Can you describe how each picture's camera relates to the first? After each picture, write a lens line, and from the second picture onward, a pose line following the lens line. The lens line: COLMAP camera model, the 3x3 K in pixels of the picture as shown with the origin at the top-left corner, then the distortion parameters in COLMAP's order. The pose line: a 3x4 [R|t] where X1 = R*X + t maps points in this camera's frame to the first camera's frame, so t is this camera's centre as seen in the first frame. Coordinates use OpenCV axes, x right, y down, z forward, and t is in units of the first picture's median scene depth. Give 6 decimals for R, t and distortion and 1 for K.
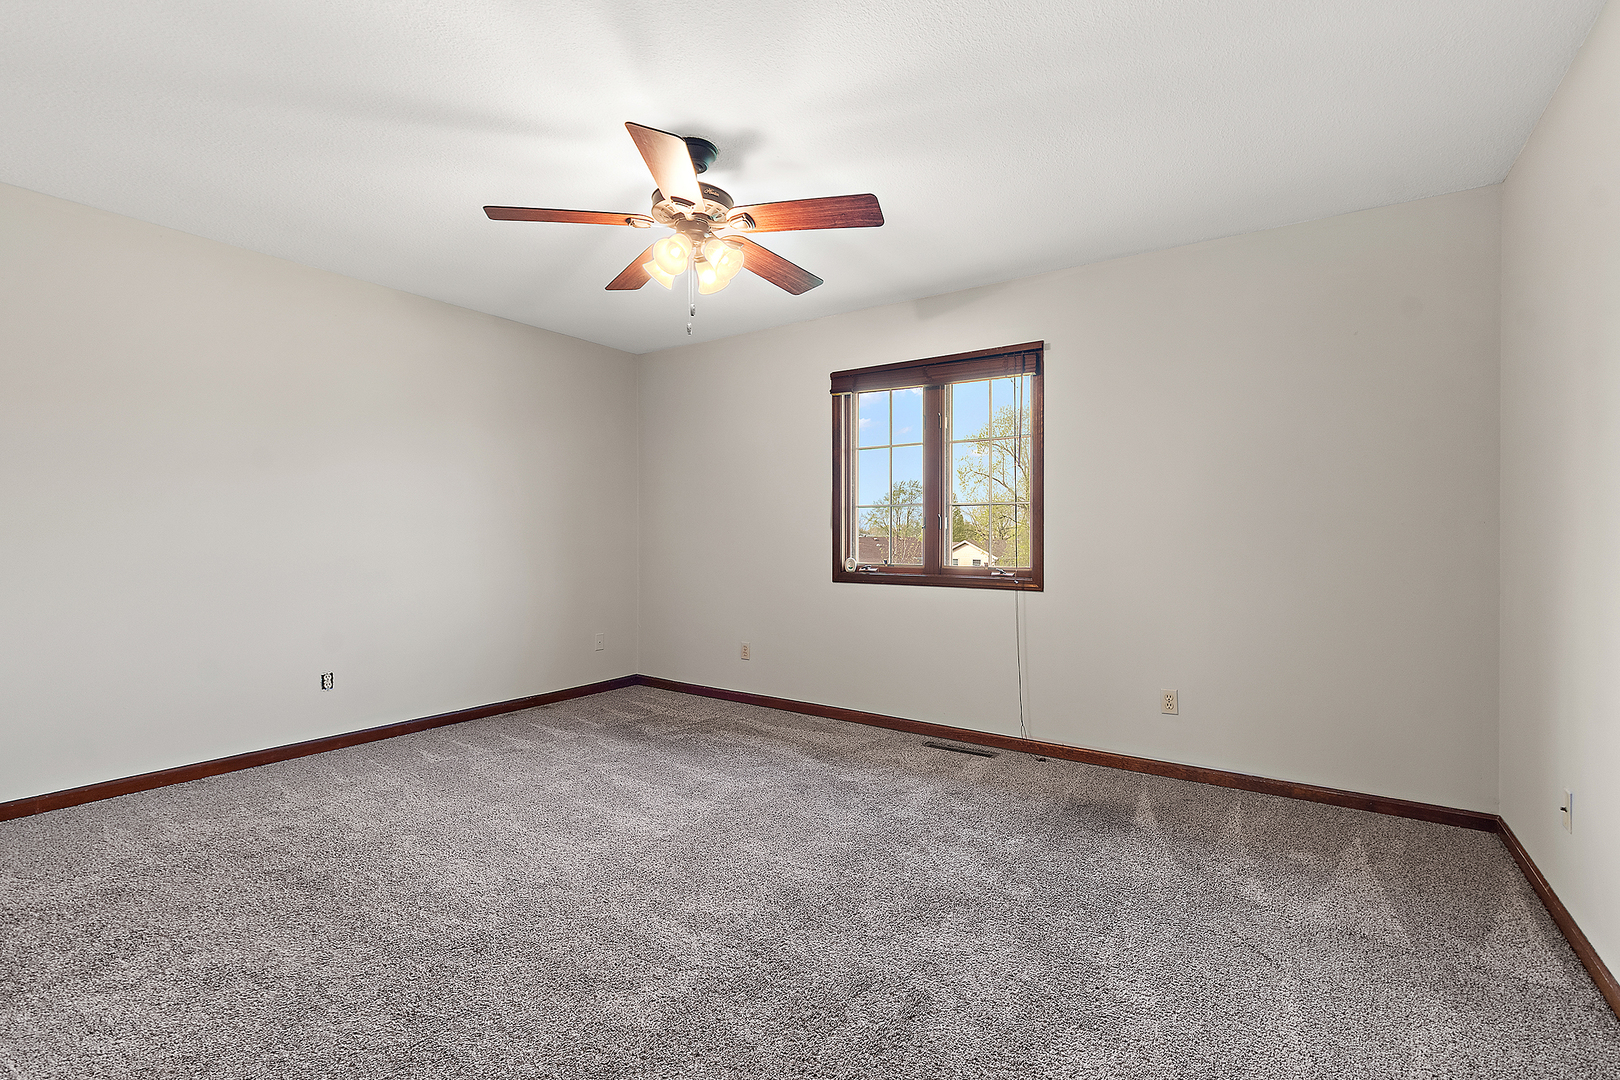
lens RADIAL K [[715.5, 0, 807.6], [0, 715.5, 542.3], [0, 0, 1]] dist [-0.000960, -0.000071]
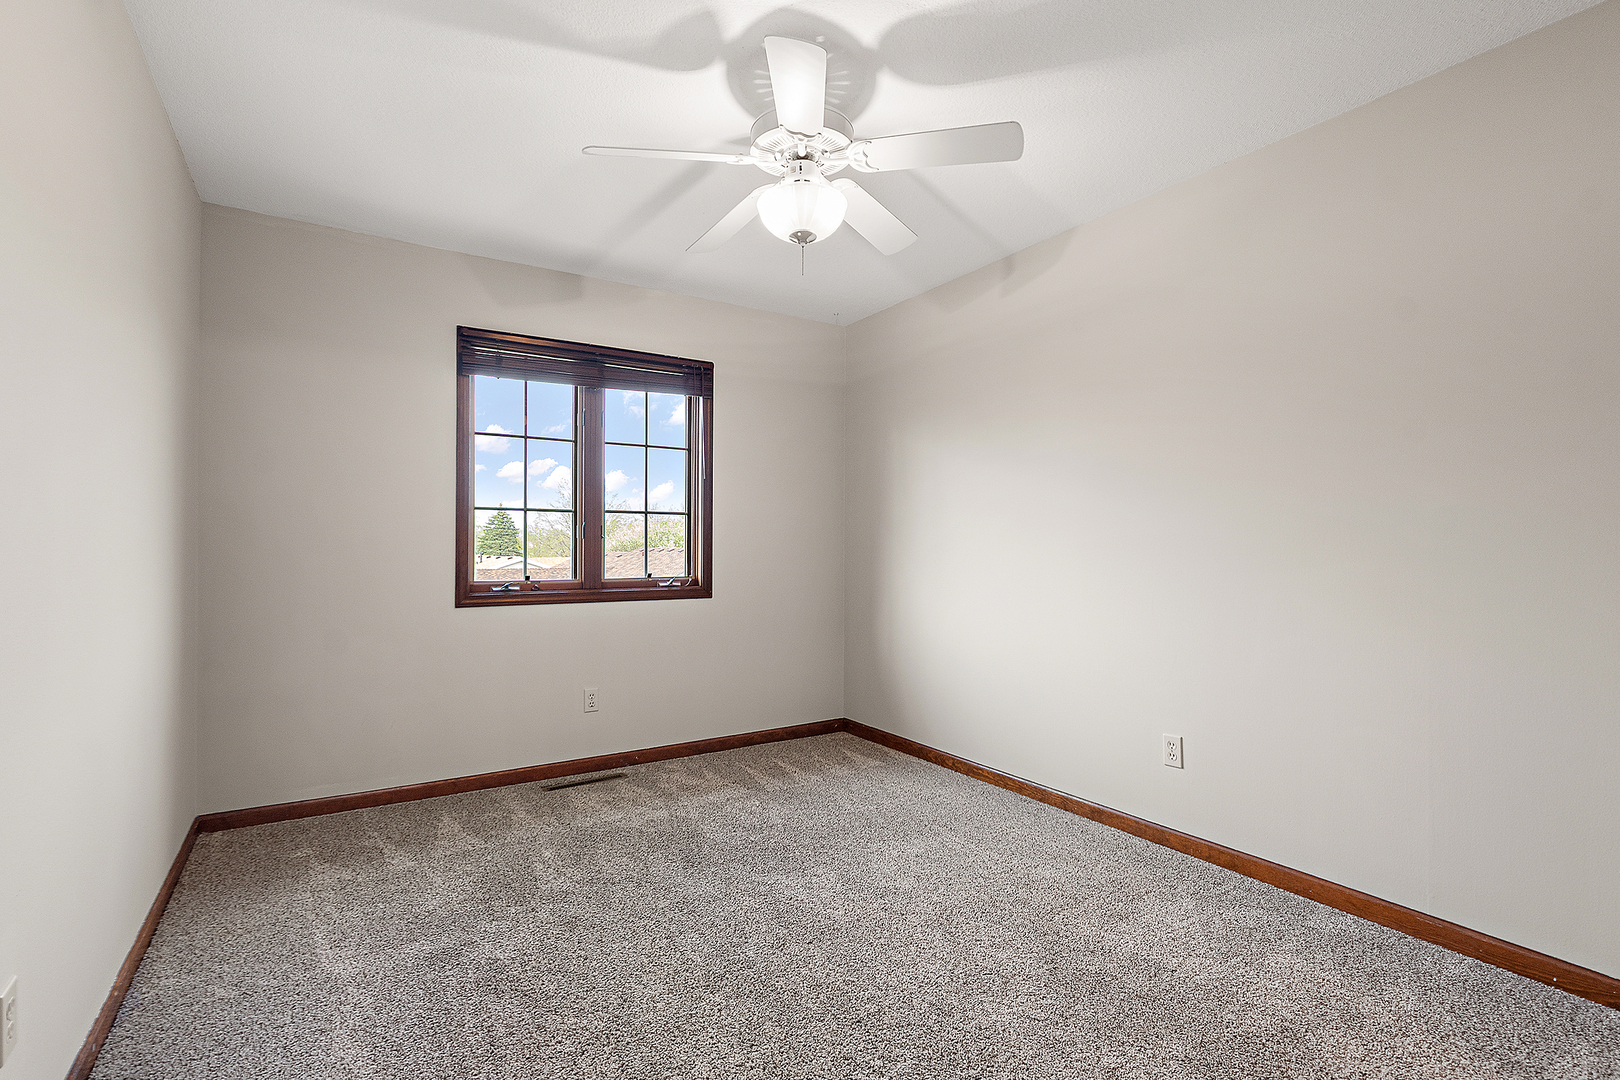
lens RADIAL K [[704.2, 0, 810.0], [0, 704.2, 533.4], [0, 0, 1]] dist [0.000984, 0.000055]
pose [[0.383332, 0.028925, 0.923157, -0.535500], [0.002860, 0.999468, -0.032504, 0.003886], [-0.923606, 0.015100, 0.383045, 0.403332]]
